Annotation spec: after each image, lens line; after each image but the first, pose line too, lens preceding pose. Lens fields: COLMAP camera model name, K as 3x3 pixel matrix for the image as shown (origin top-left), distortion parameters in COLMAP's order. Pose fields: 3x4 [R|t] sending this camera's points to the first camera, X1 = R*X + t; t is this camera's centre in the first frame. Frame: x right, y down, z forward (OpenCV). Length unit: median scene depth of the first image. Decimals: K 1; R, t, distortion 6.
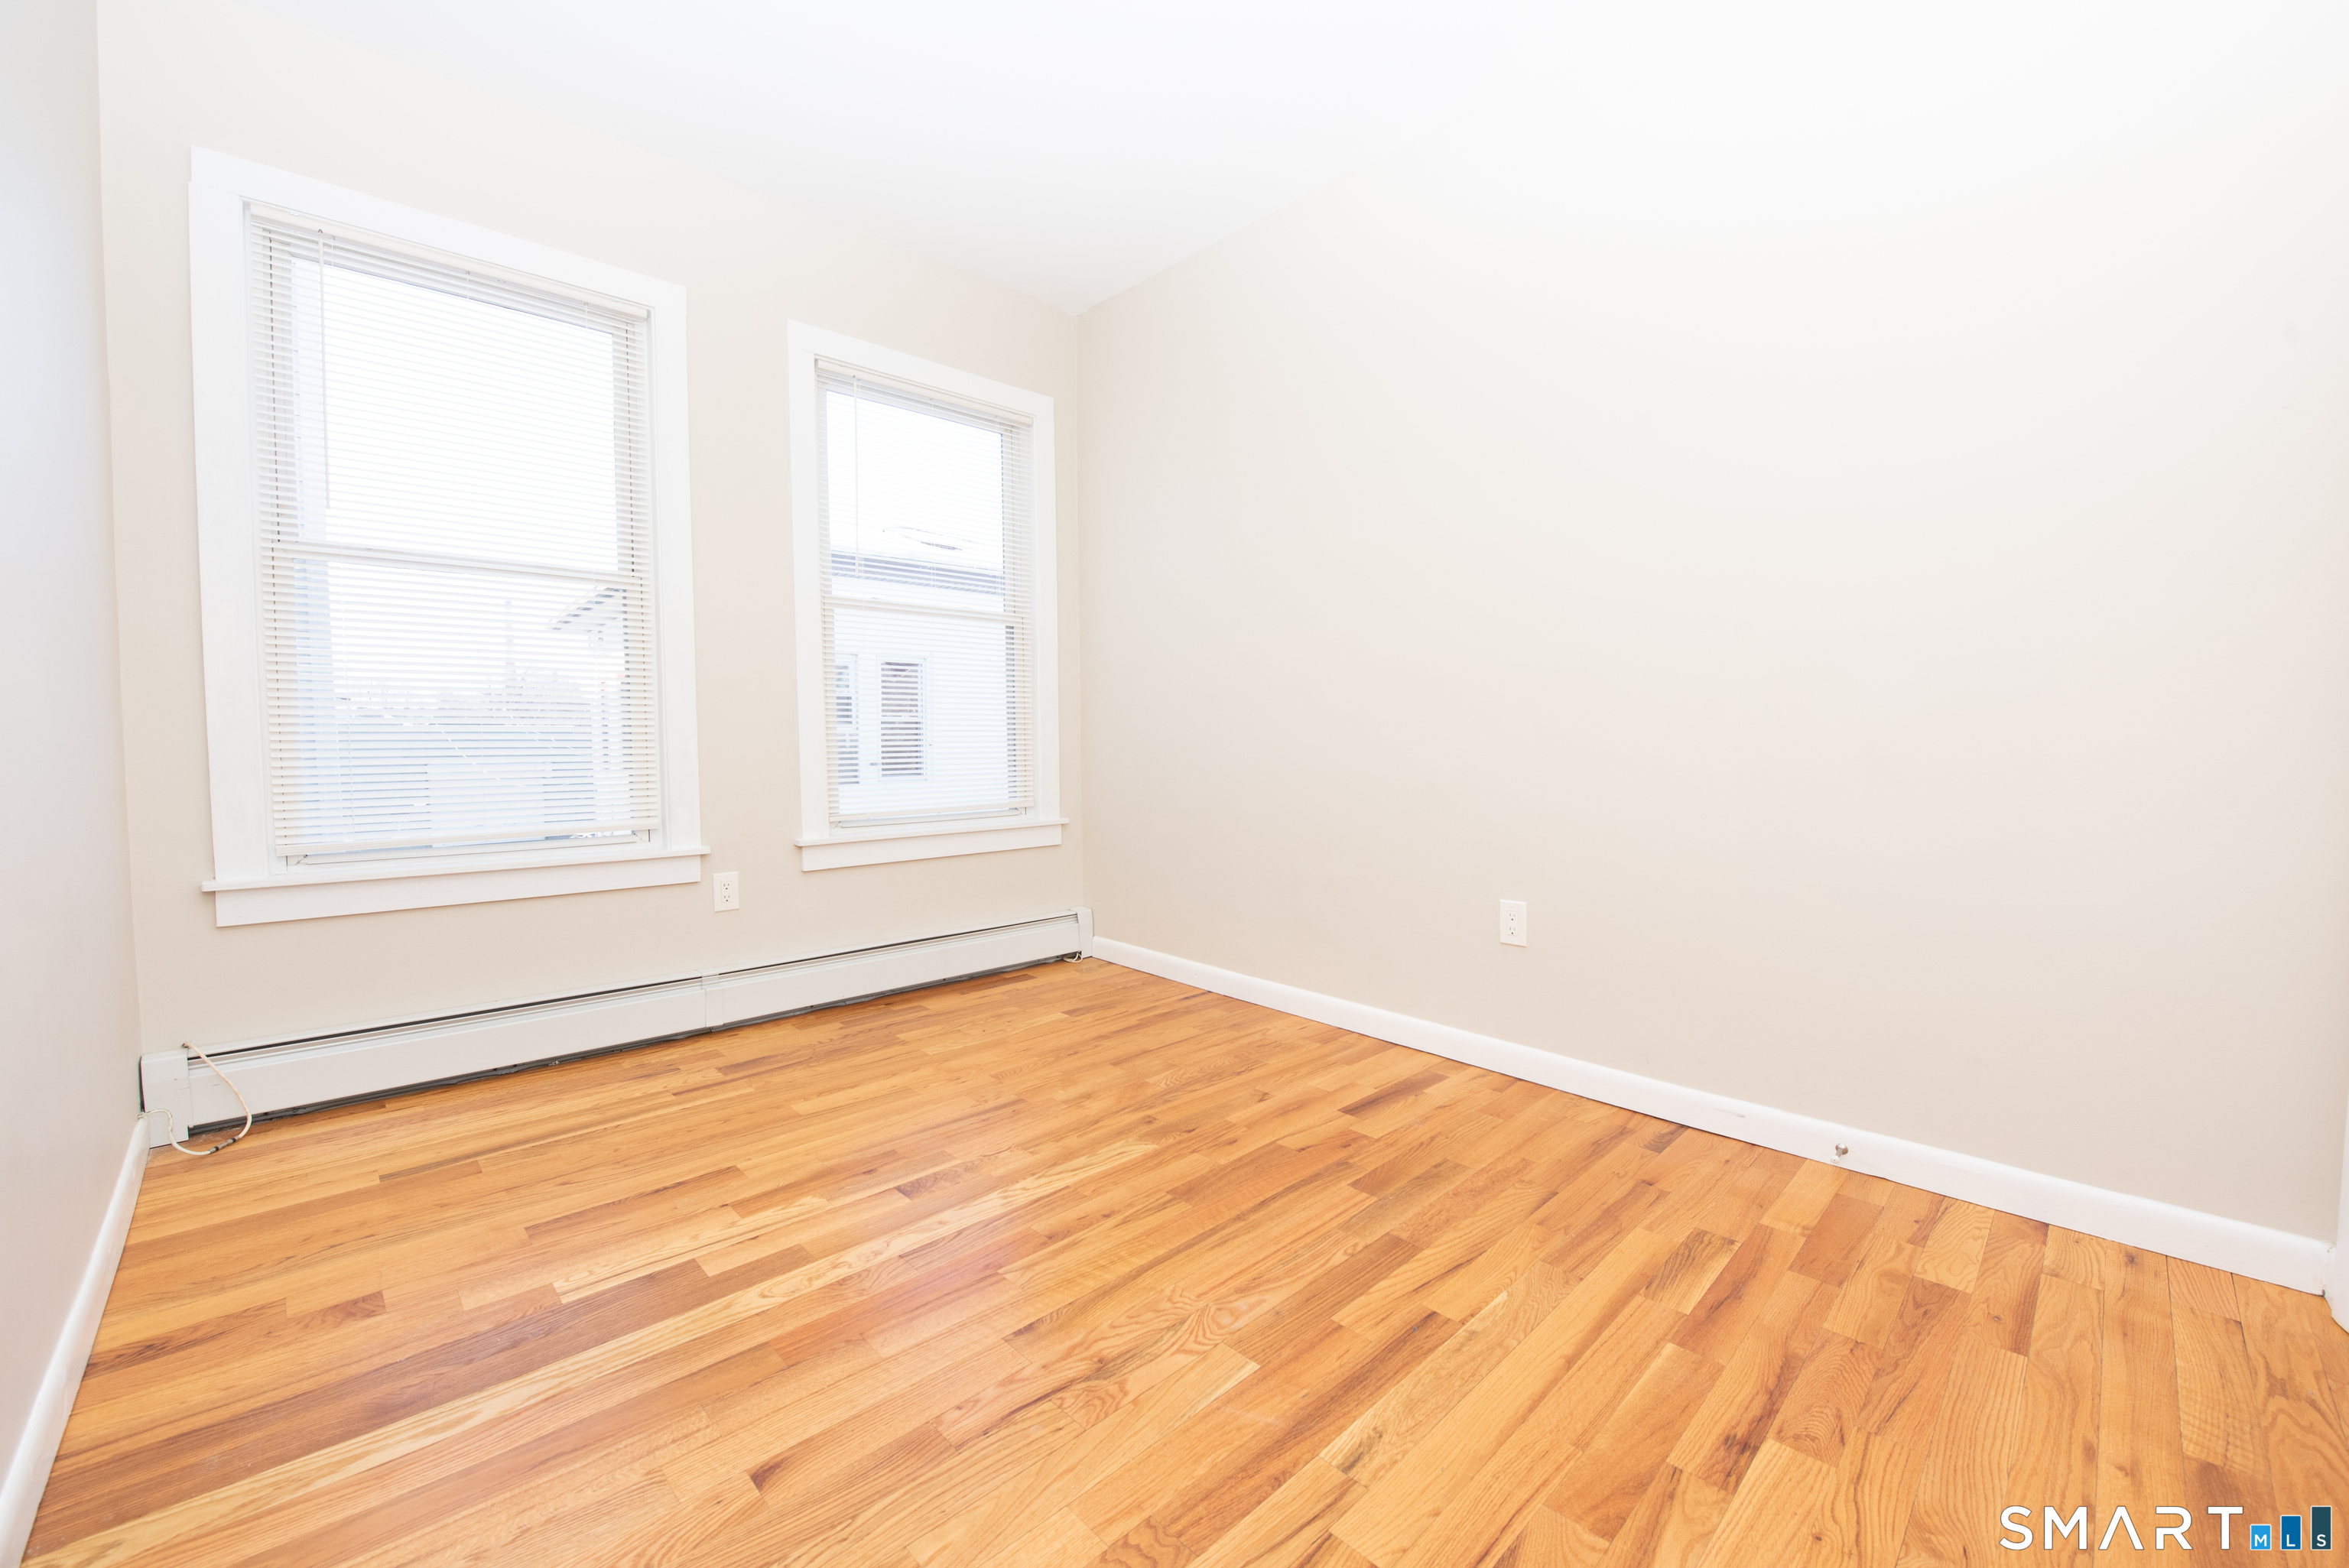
lens RADIAL K [[957.2, 0, 1168.2], [0, 957.2, 767.0], [0, 0, 1]] dist [-0.024020, -0.000291]
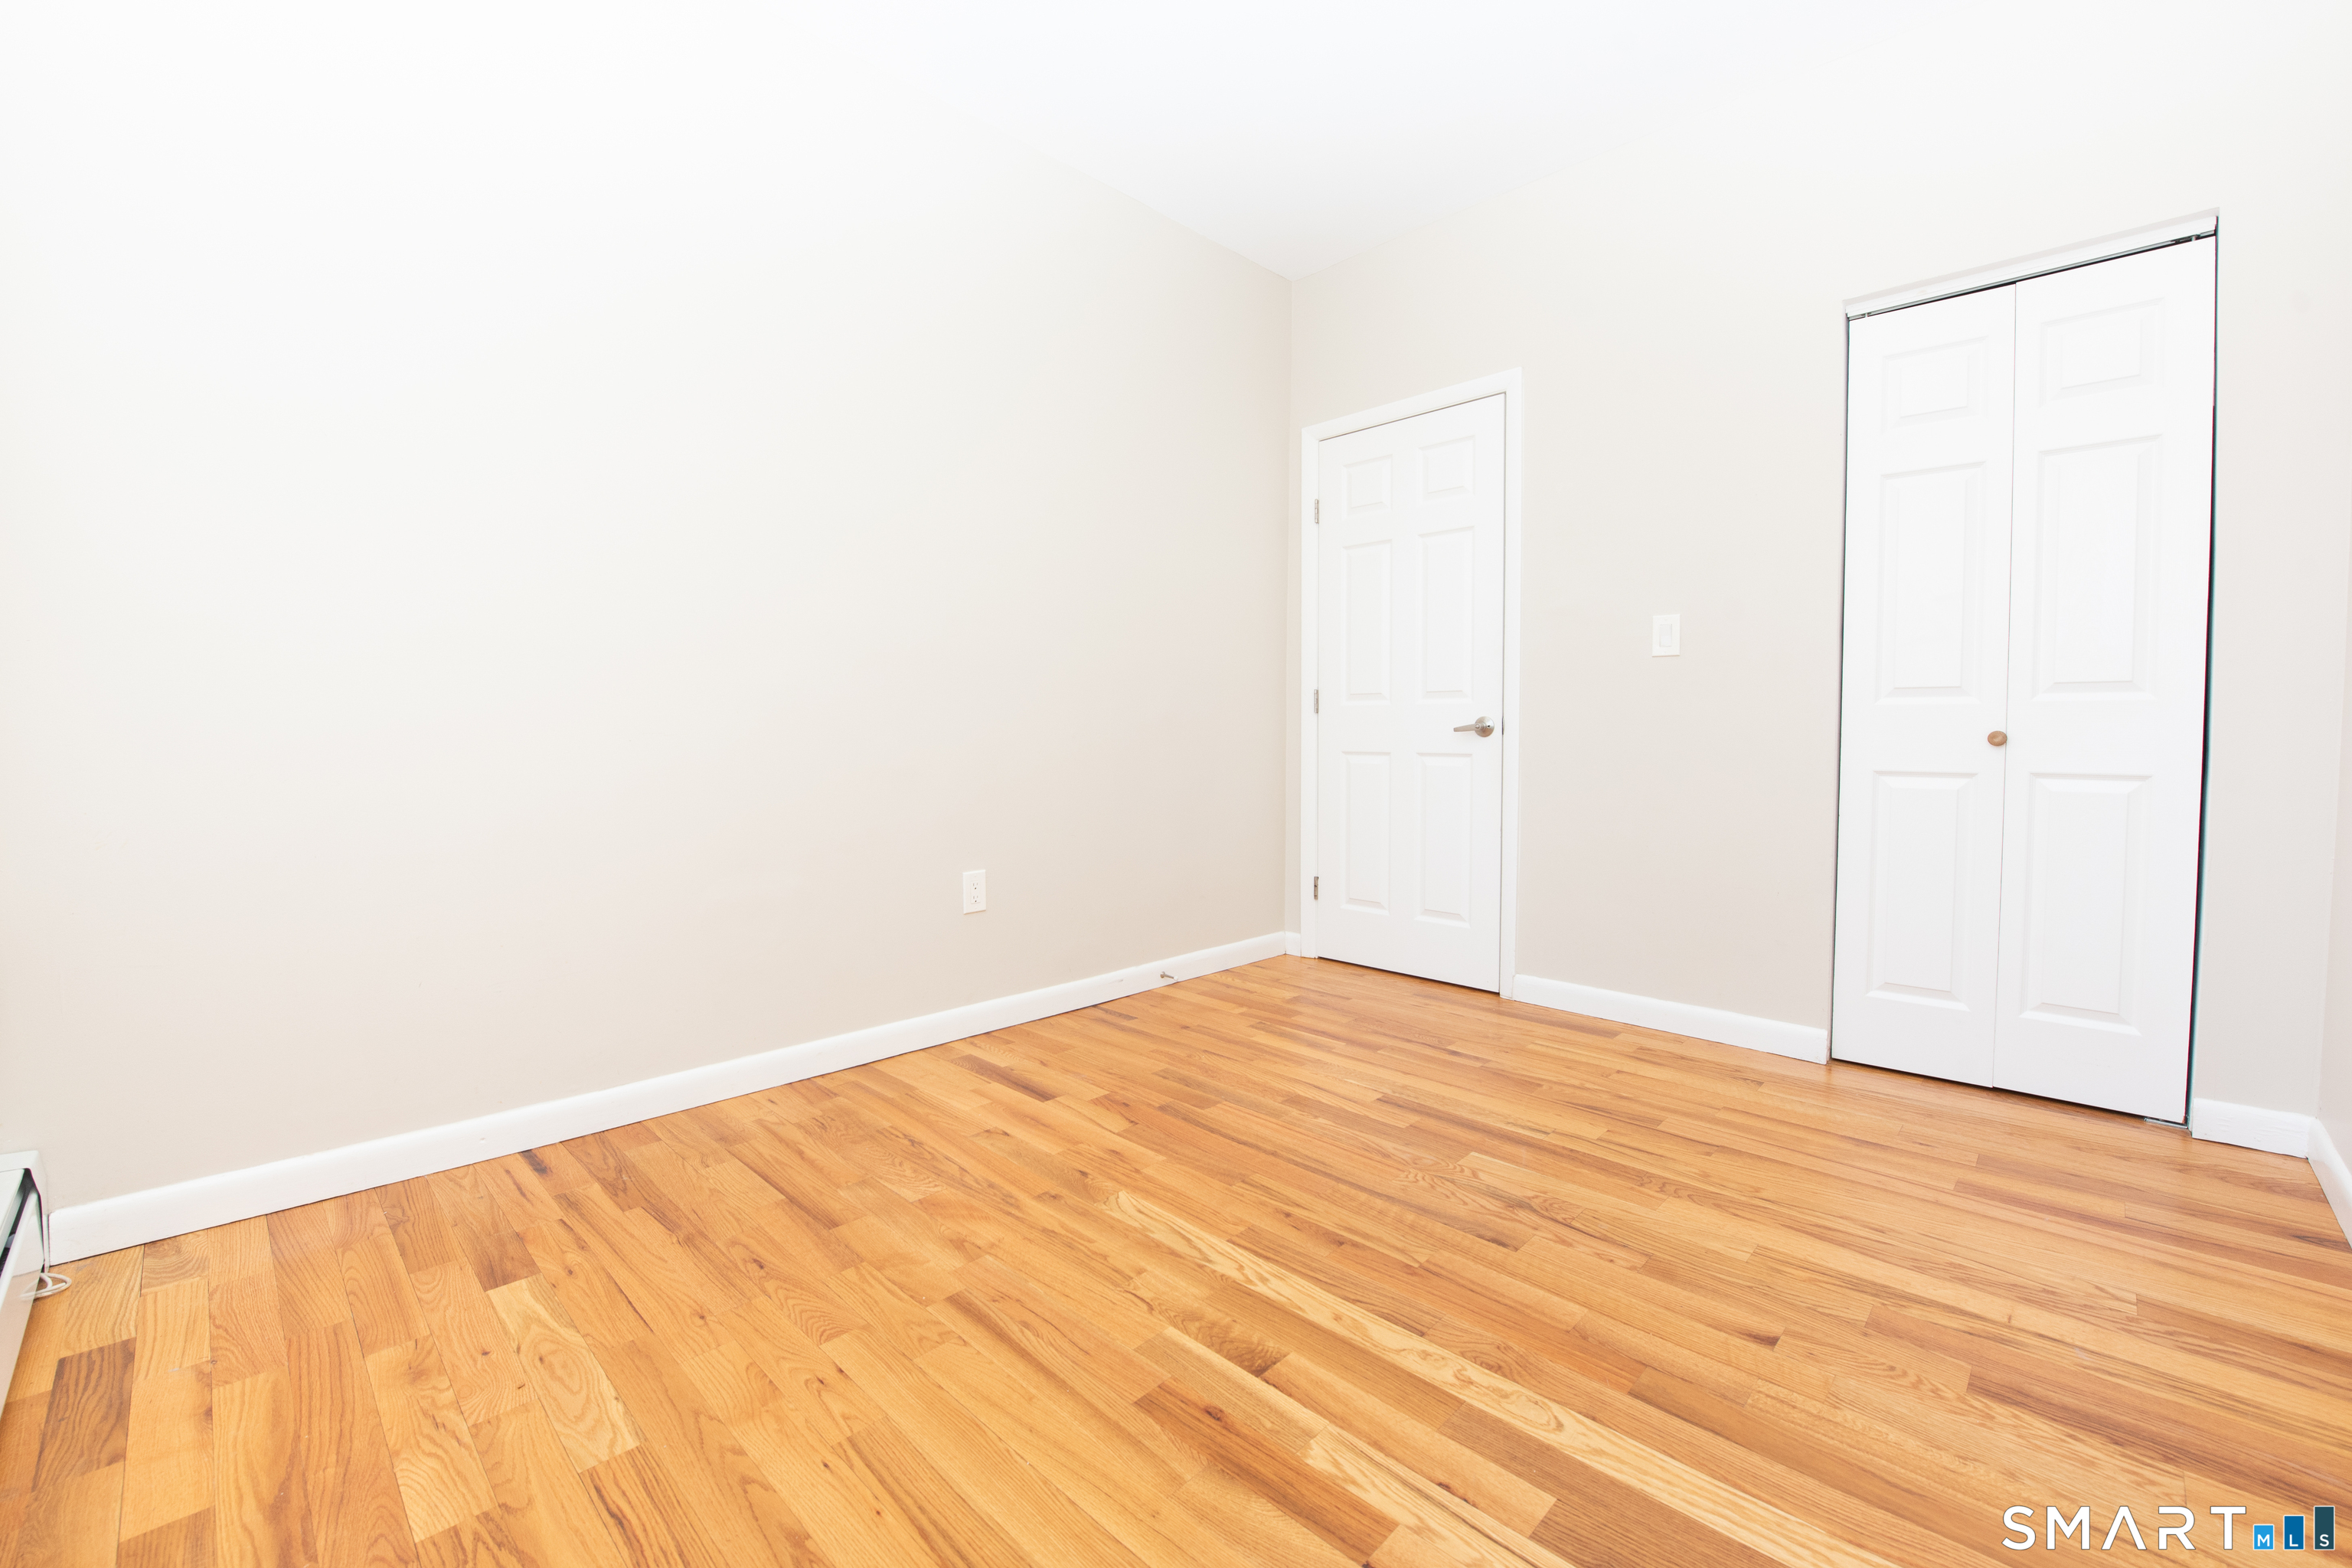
lens RADIAL K [[958.5, 0, 1169.6], [0, 958.5, 767.0], [0, 0, 1]] dist [-0.024020, -0.000291]
pose [[-0.027720, -0.048199, 0.998453, -0.949489], [0.036401, 0.998126, 0.049194, -0.029925], [-0.998953, 0.037708, -0.025914, 1.070024]]
